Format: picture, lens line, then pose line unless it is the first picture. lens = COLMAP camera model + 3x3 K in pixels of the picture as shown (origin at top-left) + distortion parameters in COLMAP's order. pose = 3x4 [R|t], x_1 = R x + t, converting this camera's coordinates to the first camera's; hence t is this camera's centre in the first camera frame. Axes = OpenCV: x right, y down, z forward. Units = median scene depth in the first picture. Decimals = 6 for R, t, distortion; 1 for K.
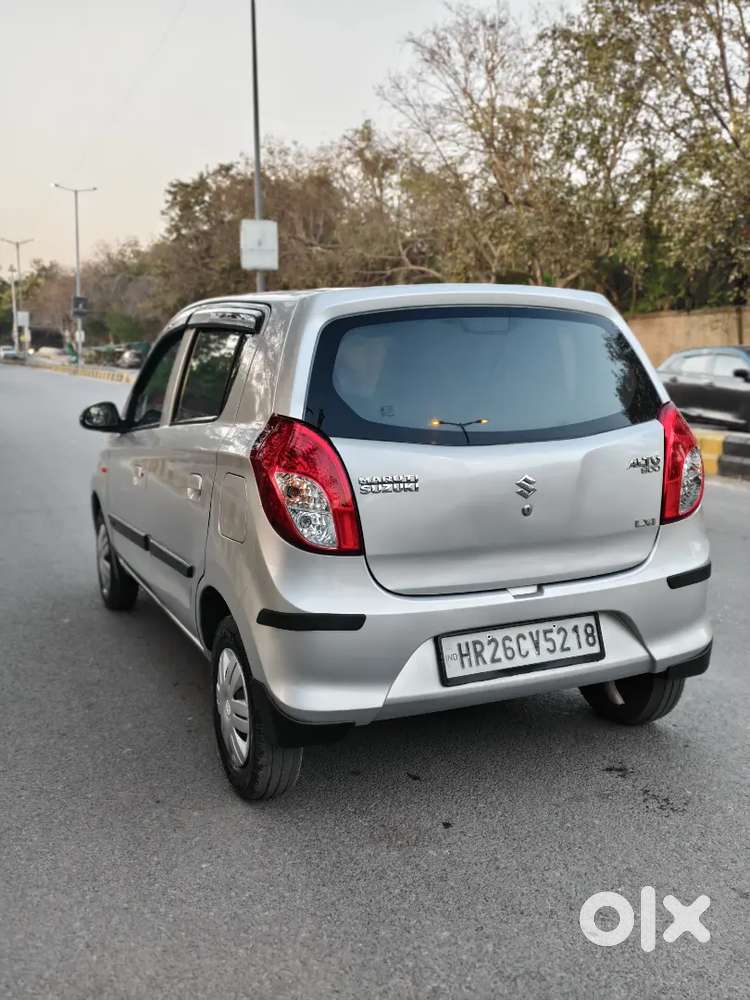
lens RADIAL K [[1027.2, 0, 372.8], [0, 1027.2, 498.6], [0, 0, 1]] dist [0.066782, 0.000000]
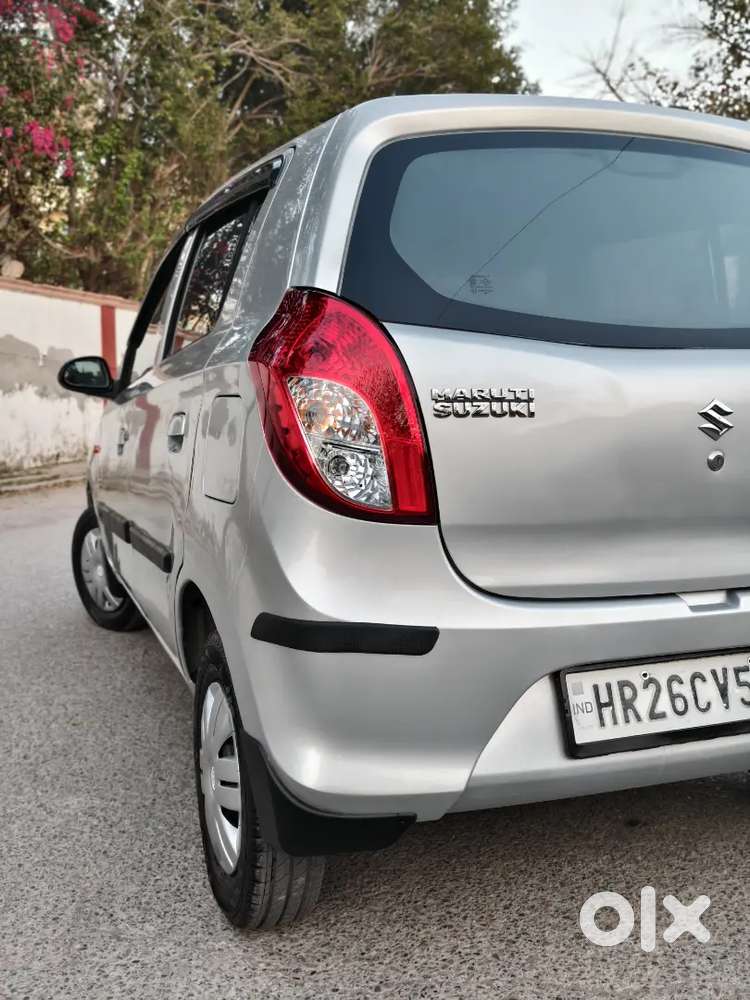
lens RADIAL K [[1027.2, 0, 360.0], [0, 1027.2, 491.3], [0, 0, 1]] dist [0.066782, 0.000000]
pose [[0.998085, 0.021584, -0.057969, -0.018019], [-0.023853, 0.998965, -0.038729, 0.056246], [0.057074, 0.040037, 0.997567, 0.397277]]
